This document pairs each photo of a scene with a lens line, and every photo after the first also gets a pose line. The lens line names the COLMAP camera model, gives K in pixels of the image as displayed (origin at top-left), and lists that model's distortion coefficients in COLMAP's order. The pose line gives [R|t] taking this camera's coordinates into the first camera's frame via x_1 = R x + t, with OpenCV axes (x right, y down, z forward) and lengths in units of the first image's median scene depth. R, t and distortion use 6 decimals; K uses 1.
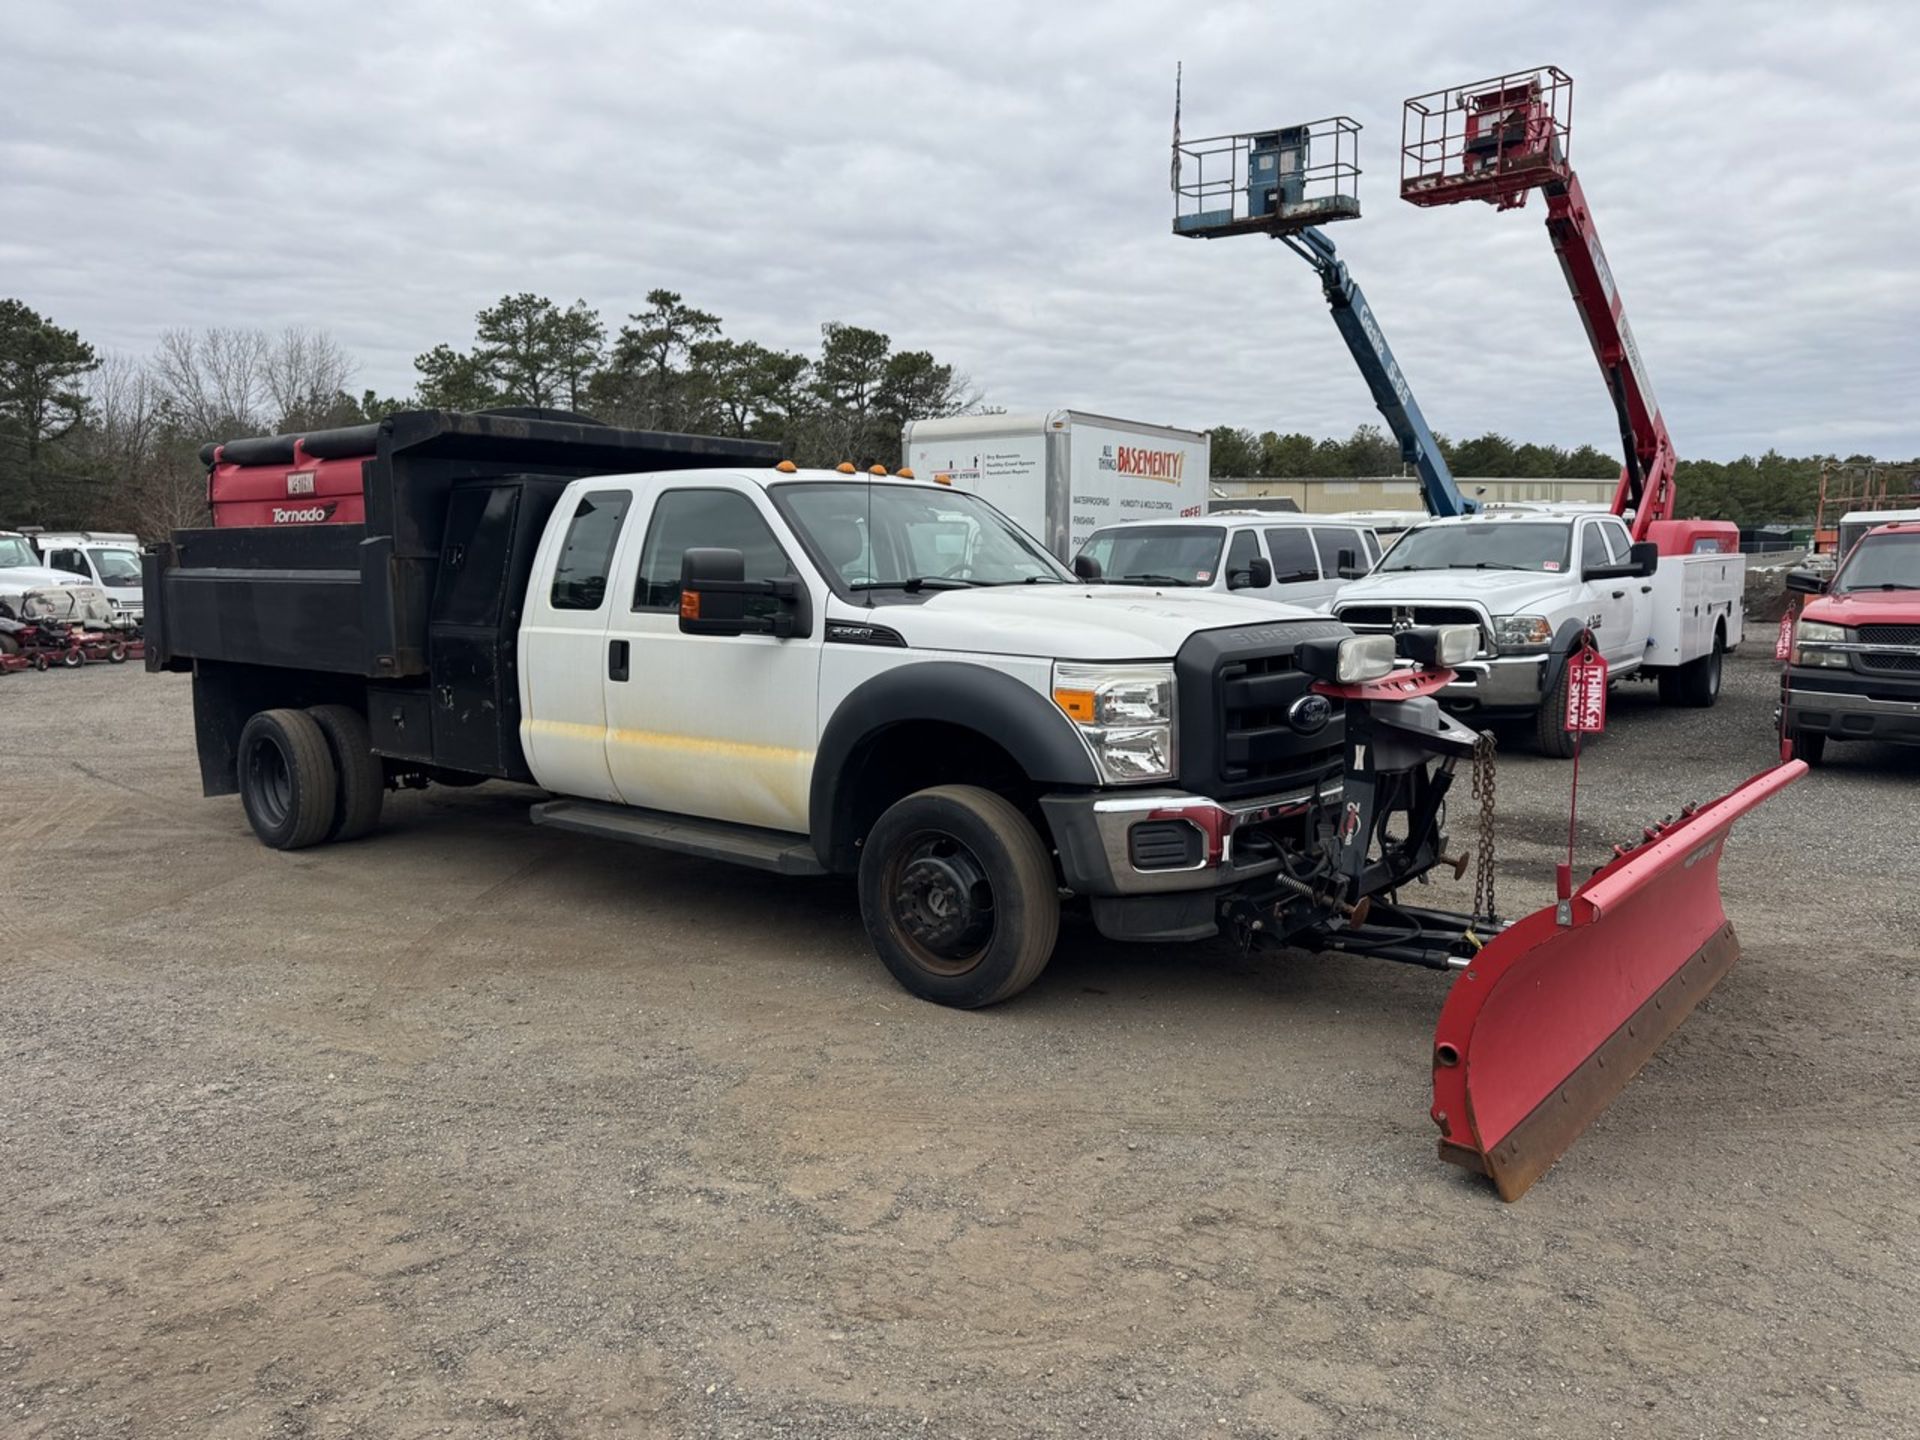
lens RADIAL K [[1330.1, 0, 960.0], [0, 1330.1, 720.0], [0, 0, 1]] dist [0.133413, -0.216021]
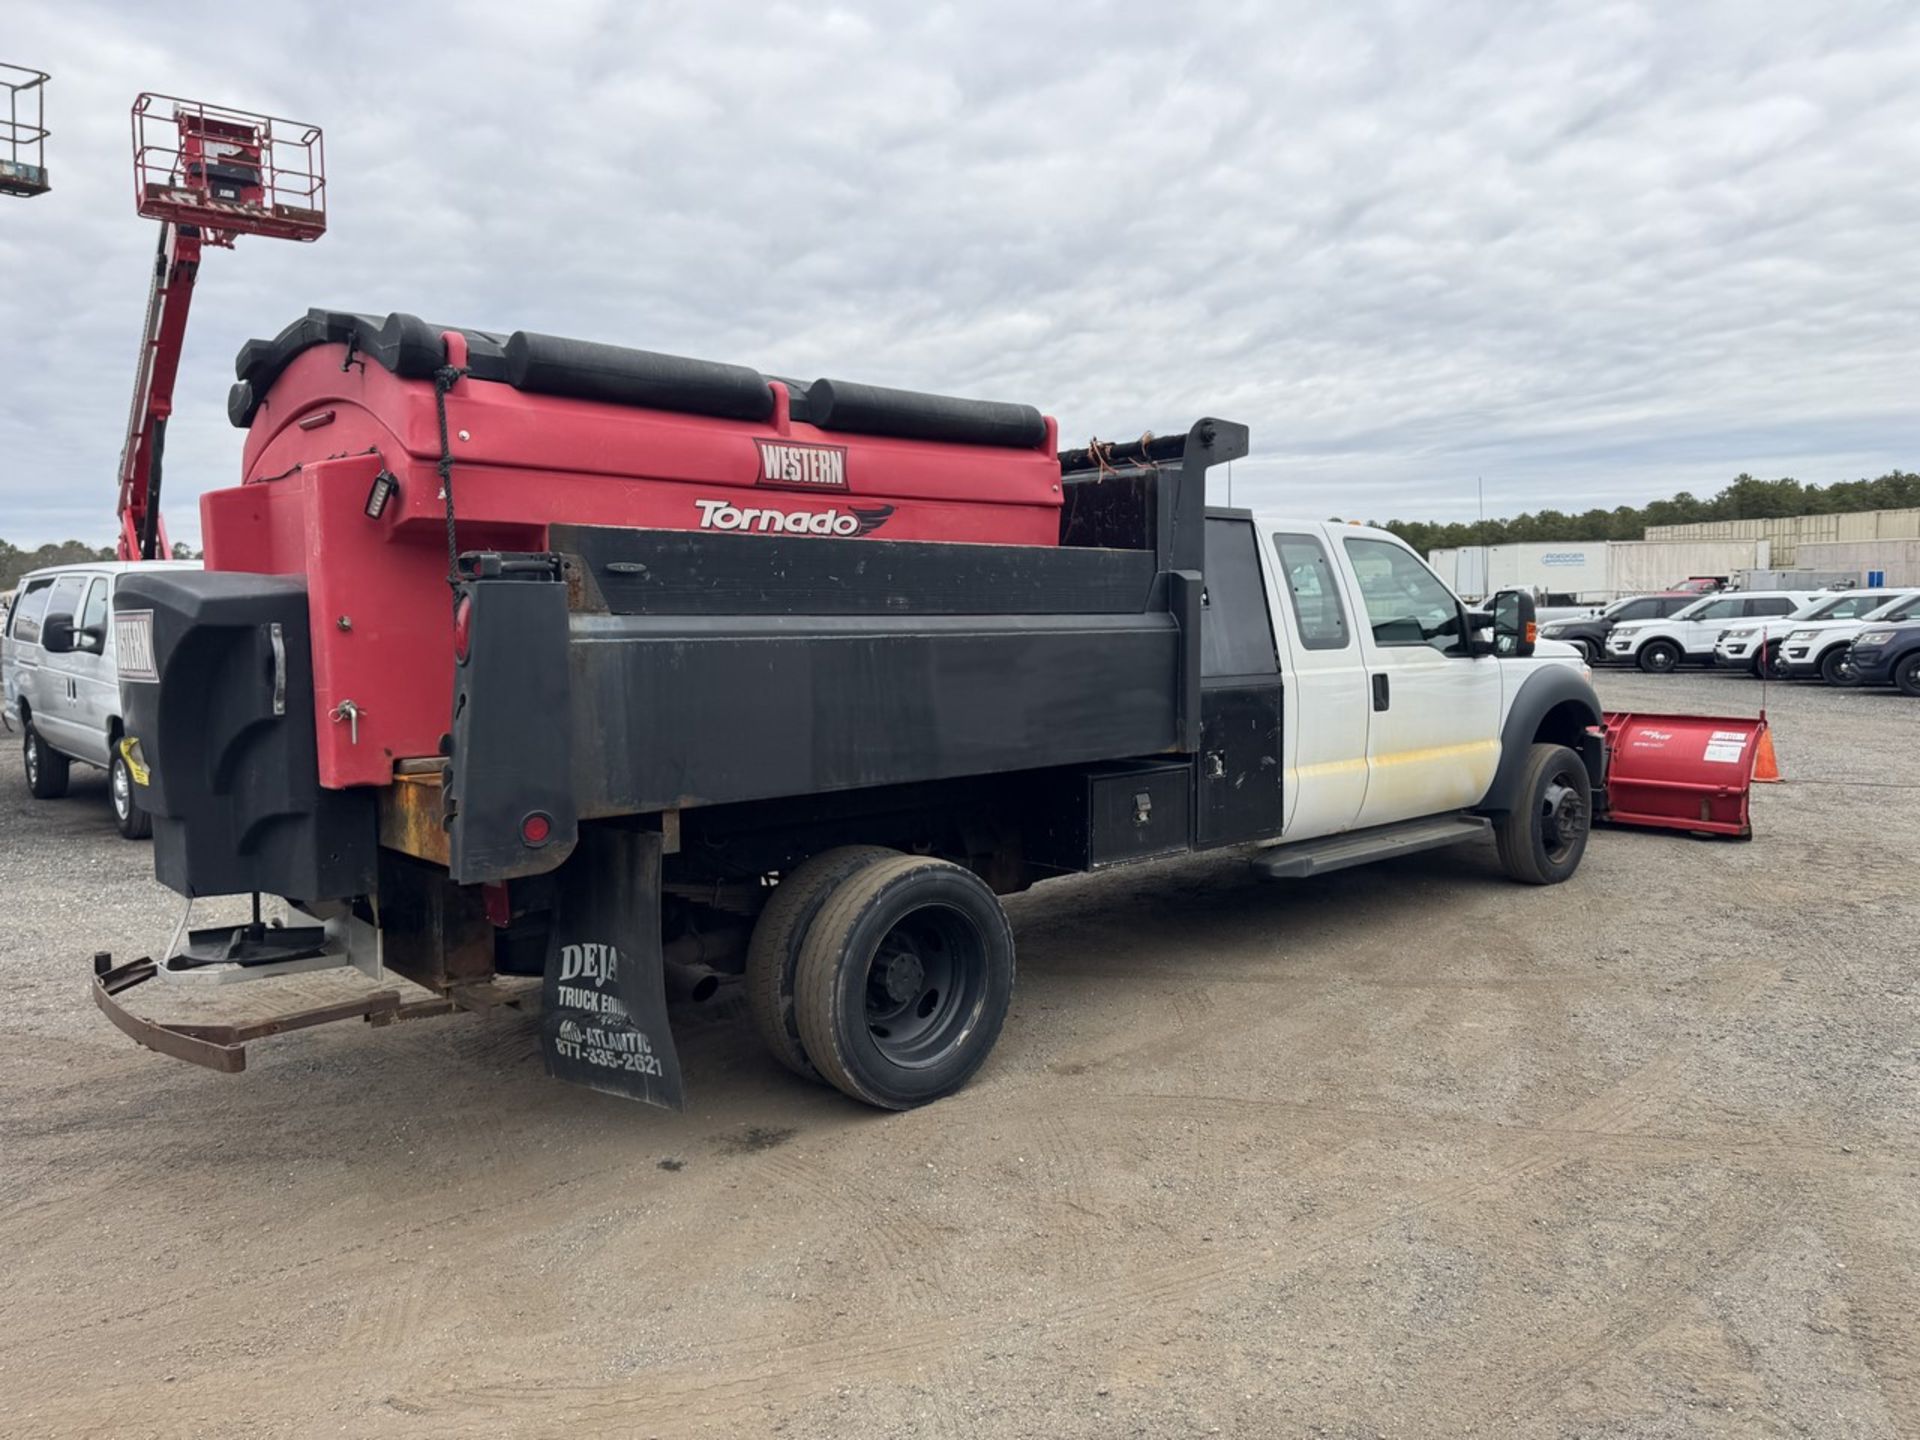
lens RADIAL K [[1347.6, 0, 956.2], [0, 1347.6, 701.7], [0, 0, 1]] dist [0.062821, -0.077700]
pose [[0.160480, -0.060479, 0.985185, -0.742398], [0.121341, 0.991759, 0.041117, -0.066264], [-0.979552, 0.112945, 0.166496, 0.615697]]
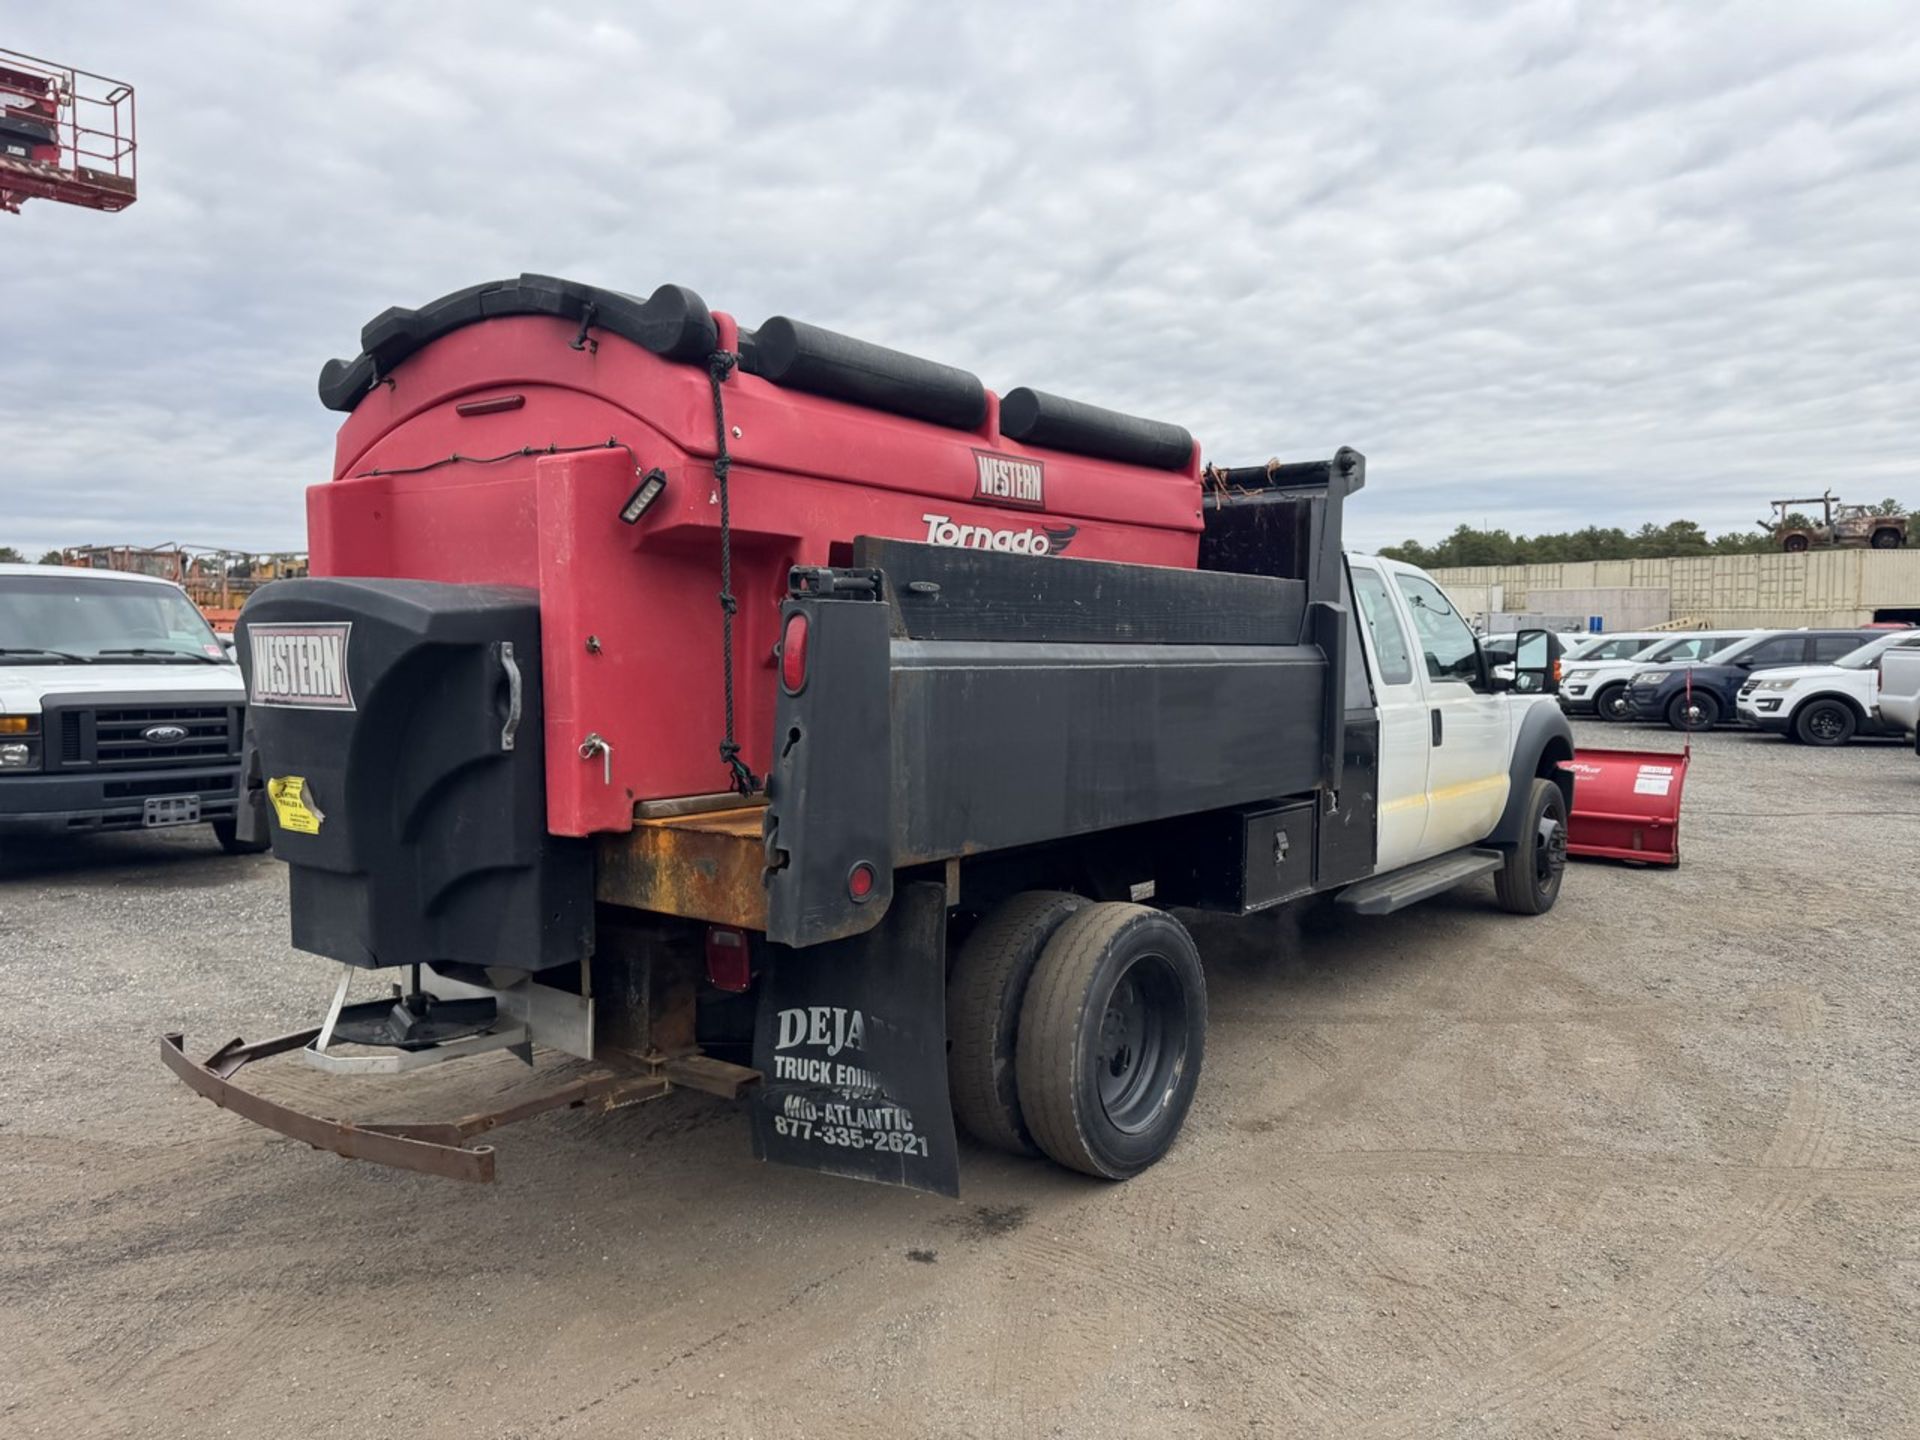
lens RADIAL K [[1347.6, 0, 956.2], [0, 1347.6, 701.7], [0, 0, 1]] dist [0.062821, -0.077700]
pose [[-0.010276, -0.039634, 0.999161, -0.723136], [0.105946, 0.993547, 0.040500, -0.081025], [-0.994319, 0.106273, -0.006011, 0.742774]]
